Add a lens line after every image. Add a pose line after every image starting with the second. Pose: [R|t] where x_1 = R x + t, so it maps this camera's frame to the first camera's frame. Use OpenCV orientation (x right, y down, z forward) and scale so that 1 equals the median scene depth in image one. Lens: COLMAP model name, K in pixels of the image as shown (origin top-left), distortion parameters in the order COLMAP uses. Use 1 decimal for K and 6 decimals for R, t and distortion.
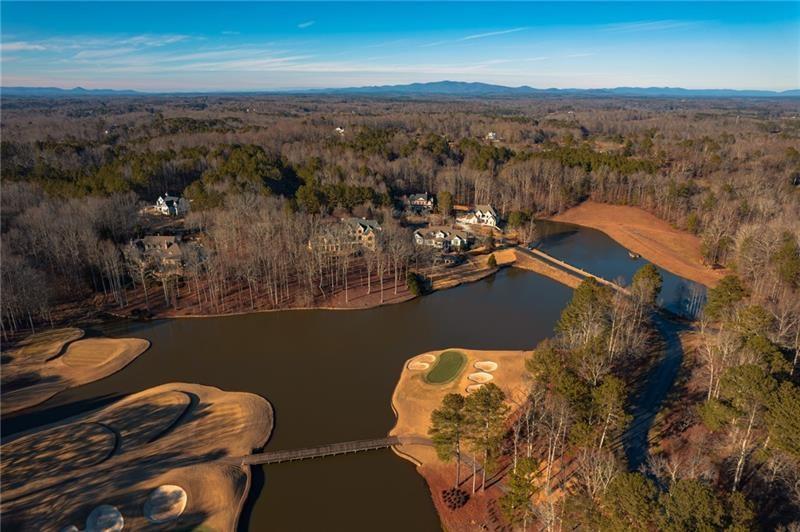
lens RADIAL K [[515.3, 0, 400.2], [0, 515.3, 271.0], [0, 0, 1]] dist [-0.069075, 0.062518]
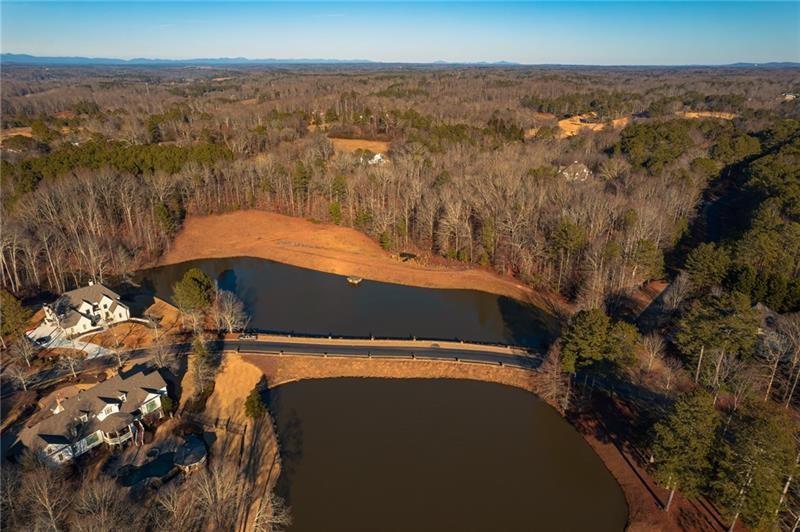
lens RADIAL K [[515.3, 0, 402.9], [0, 515.3, 265.2], [0, 0, 1]] dist [-0.069075, 0.062518]
pose [[0.465575, -0.328749, 0.821684, -0.087072], [0.291118, 0.933668, 0.208602, -0.162013], [-0.835757, 0.142088, 0.530397, 0.492878]]
